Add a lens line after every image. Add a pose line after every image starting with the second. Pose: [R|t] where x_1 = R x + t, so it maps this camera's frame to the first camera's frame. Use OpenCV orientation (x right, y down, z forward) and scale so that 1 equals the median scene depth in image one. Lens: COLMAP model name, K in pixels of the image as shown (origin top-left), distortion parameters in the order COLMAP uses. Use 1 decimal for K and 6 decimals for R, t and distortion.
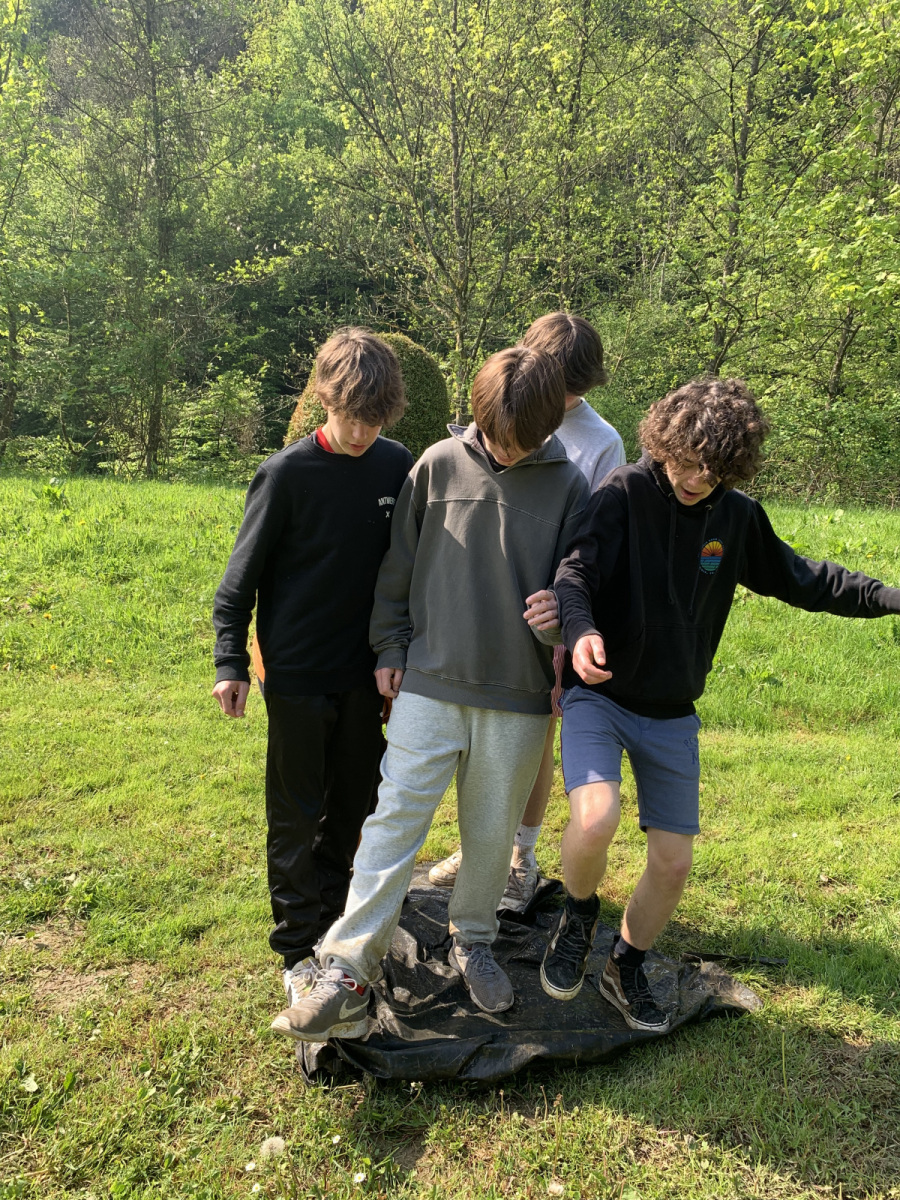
lens RADIAL K [[917.8, 0, 452.4], [0, 917.8, 605.5], [0, 0, 1]] dist [0.027310, -0.009513]
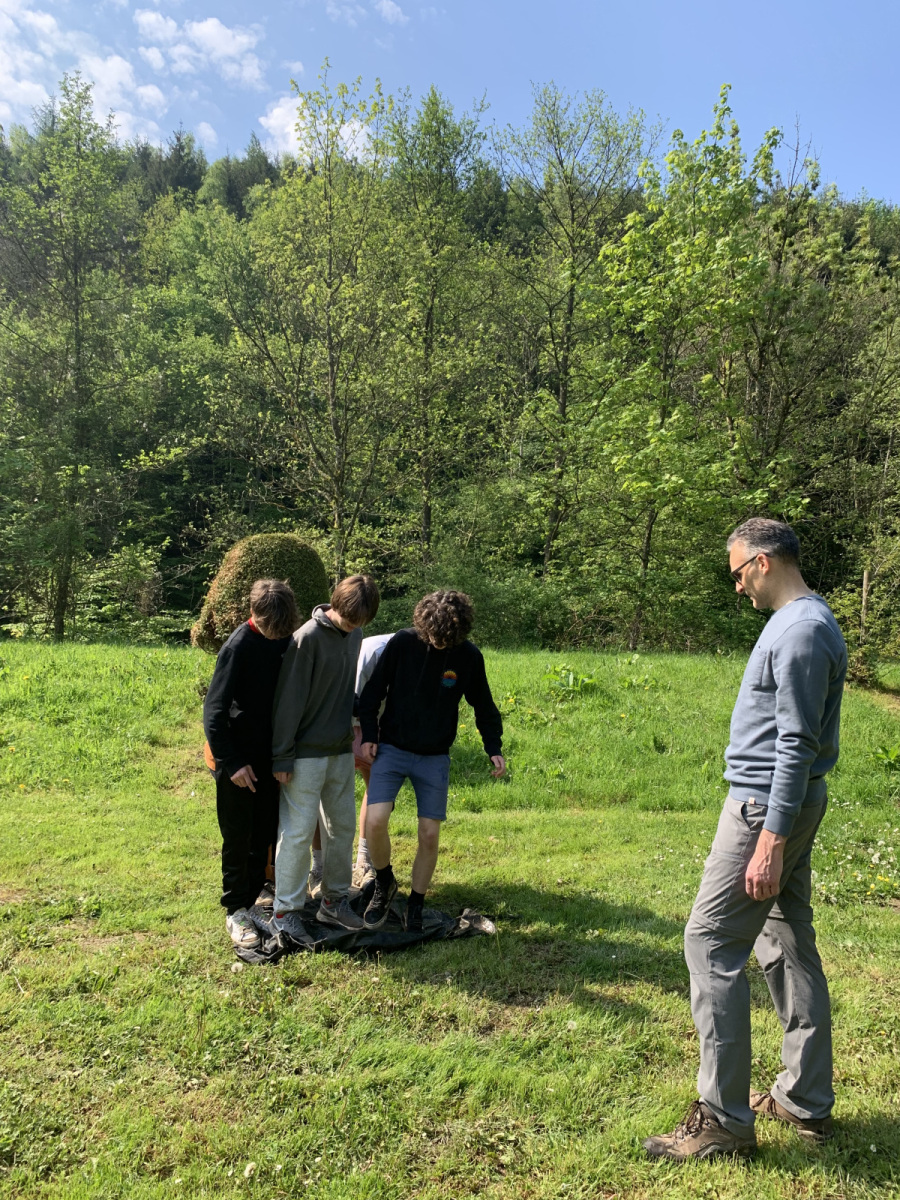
lens RADIAL K [[917.8, 0, 480.0], [0, 917.8, 589.6], [0, 0, 1]] dist [0.027310, -0.009513]
pose [[0.987775, -0.009809, 0.155578, 0.006967], [0.037608, 0.983534, -0.176767, 0.031059], [-0.151283, 0.180457, 0.971879, -0.277276]]
